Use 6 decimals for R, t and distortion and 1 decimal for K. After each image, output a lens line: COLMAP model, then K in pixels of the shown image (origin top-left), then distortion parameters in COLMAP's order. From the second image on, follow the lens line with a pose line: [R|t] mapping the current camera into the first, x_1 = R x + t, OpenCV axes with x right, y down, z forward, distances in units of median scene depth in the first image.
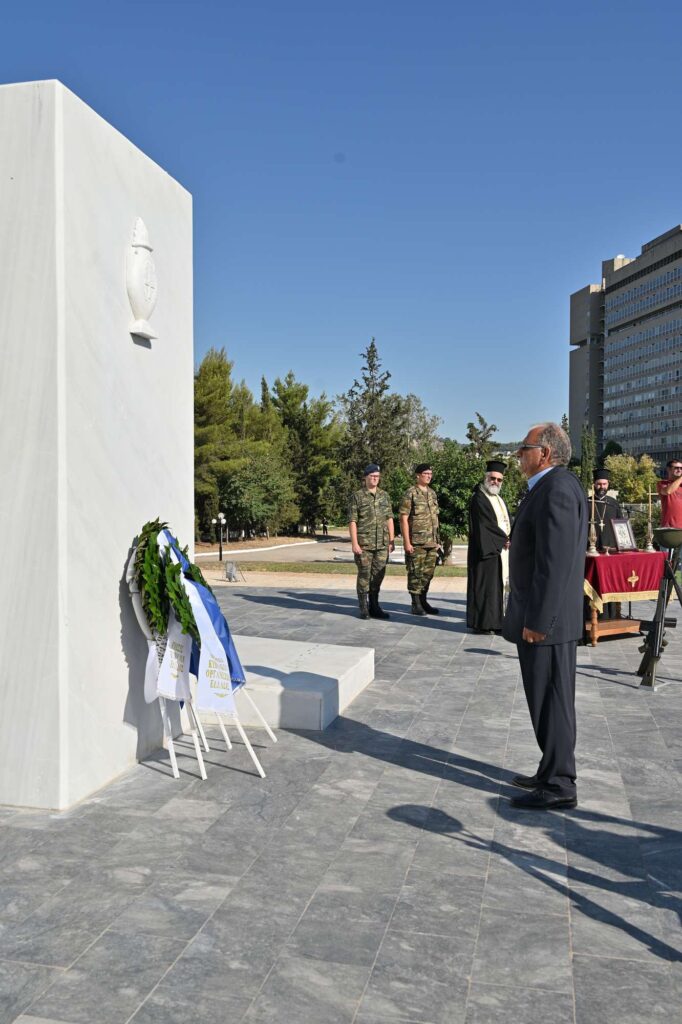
lens RADIAL K [[923.8, 0, 338.8], [0, 923.8, 513.6], [0, 0, 1]] dist [0.012310, -0.050777]
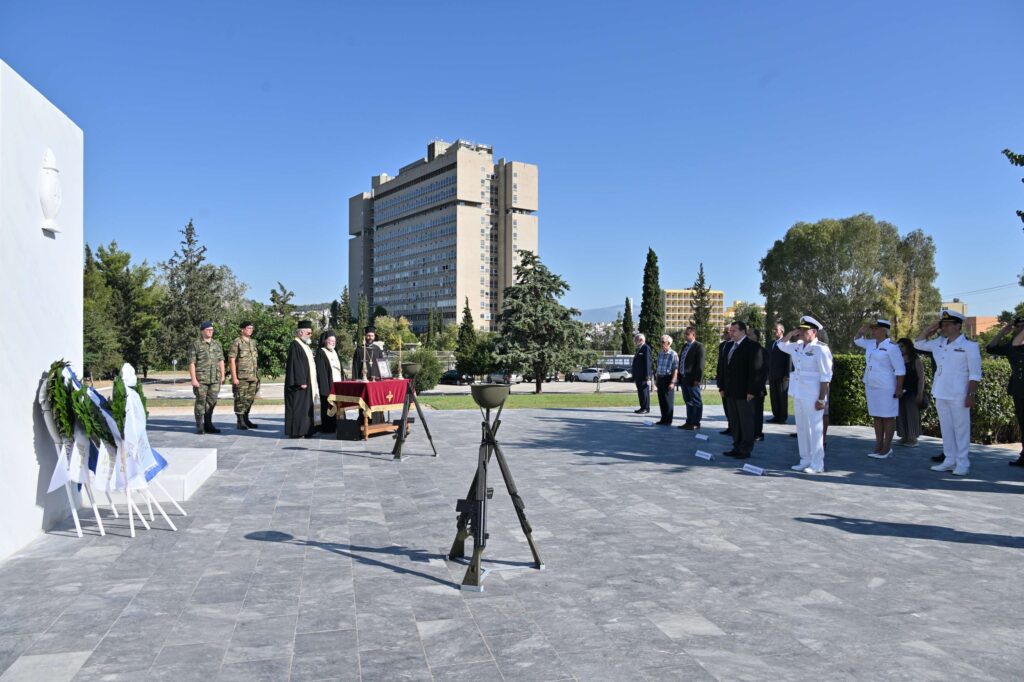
lens RADIAL K [[698.5, 0, 511.8], [0, 698.5, 347.5], [0, 0, 1]] dist [0.007764, -0.004936]
pose [[0.890284, -0.002542, 0.455398, -0.059979], [0.010156, 0.999847, -0.014272, 0.009050], [-0.455292, 0.017331, 0.890174, -0.237536]]
